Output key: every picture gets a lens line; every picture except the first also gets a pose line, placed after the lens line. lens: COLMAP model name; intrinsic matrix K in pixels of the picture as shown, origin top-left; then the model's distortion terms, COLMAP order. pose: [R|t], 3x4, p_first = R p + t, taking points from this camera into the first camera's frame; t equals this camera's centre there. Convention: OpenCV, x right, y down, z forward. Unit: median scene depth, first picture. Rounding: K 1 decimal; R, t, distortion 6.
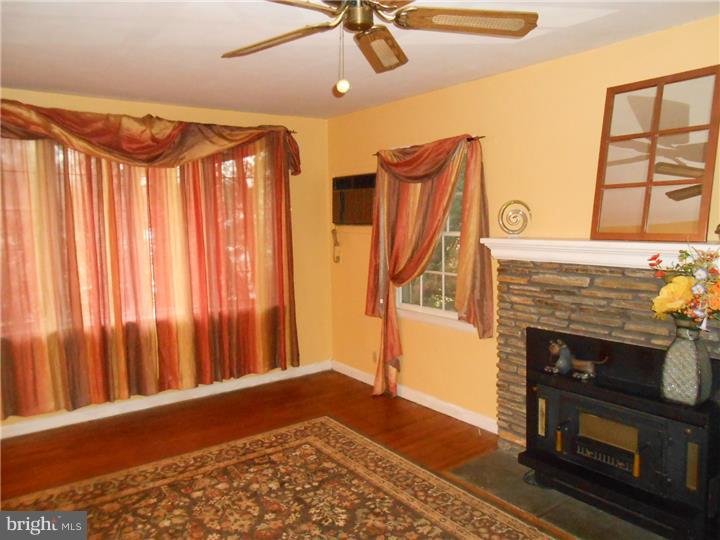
lens RADIAL K [[543.3, 0, 357.3], [0, 543.3, 272.8], [0, 0, 1]] dist [-0.044367, 0.044435]
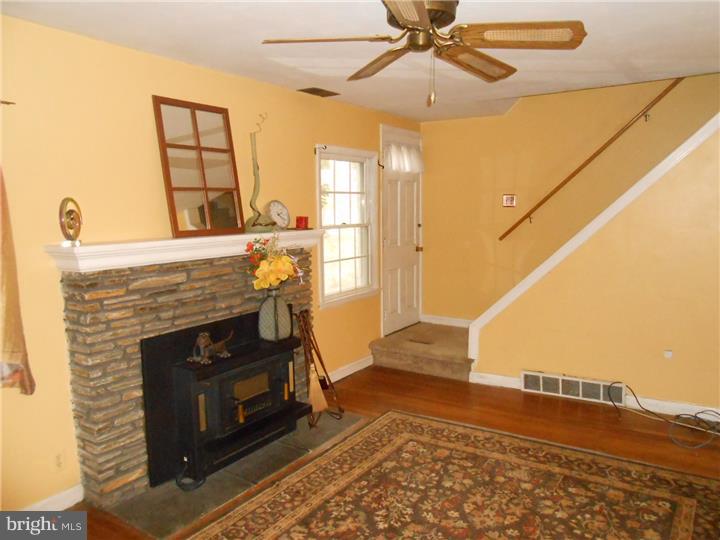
lens RADIAL K [[551.3, 0, 362.5], [0, 551.3, 271.7], [0, 0, 1]] dist [-0.006127, 0.002060]
pose [[-0.358735, -0.084200, 0.929634, -0.584987], [0.117852, 0.983868, 0.134589, -0.080847], [-0.925970, 0.157841, -0.343025, 0.850431]]
